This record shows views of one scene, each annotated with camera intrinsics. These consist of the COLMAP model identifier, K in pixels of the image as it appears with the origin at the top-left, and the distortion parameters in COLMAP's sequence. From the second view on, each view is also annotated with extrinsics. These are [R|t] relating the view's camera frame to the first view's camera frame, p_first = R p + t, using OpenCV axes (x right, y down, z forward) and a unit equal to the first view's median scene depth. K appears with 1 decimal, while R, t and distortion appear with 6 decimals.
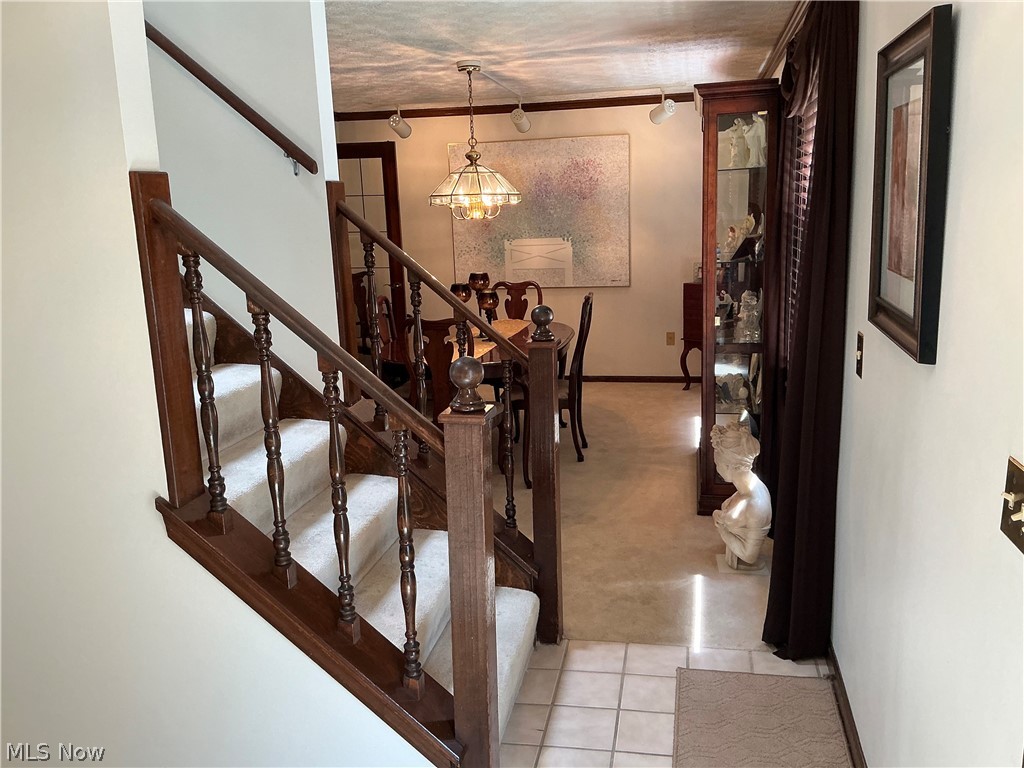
lens RADIAL K [[848.3, 0, 514.1], [0, 848.3, 388.5], [0, 0, 1]] dist [0.096196, -0.204024]
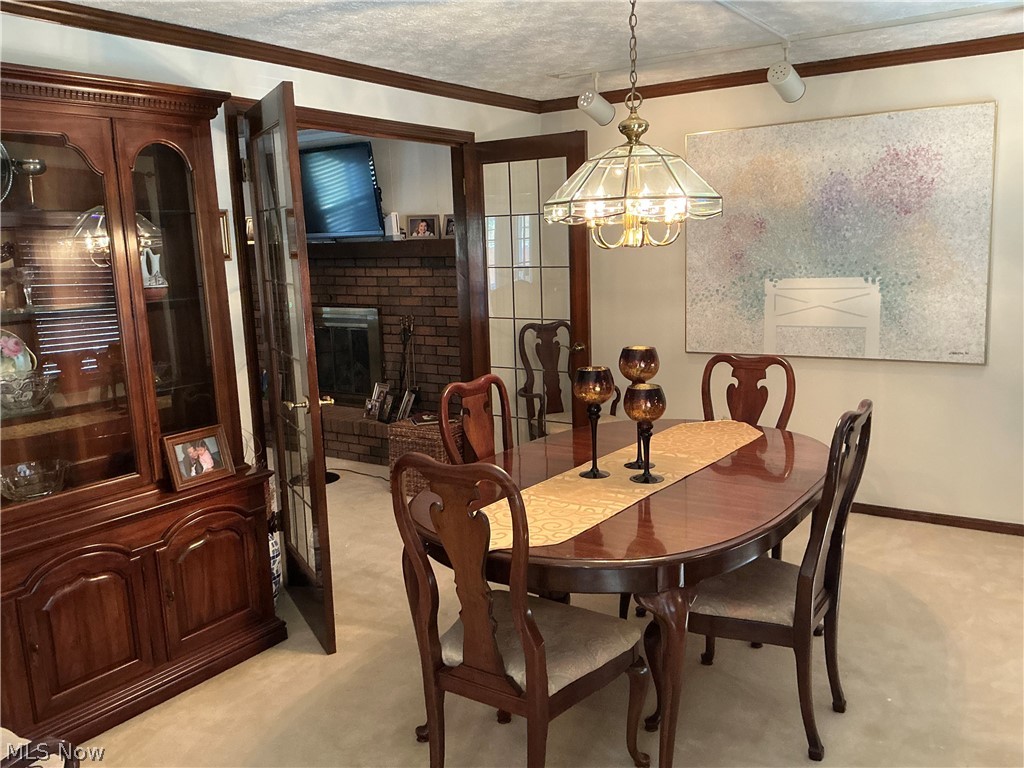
lens RADIAL K [[848.3, 0, 506.6], [0, 848.3, 380.9], [0, 0, 1]] dist [0.096196, -0.204024]
pose [[0.917934, 0.063291, -0.391652, 0.068387], [-0.079307, 0.996541, -0.024833, -0.070652], [0.388726, 0.053855, 0.919778, 0.356093]]
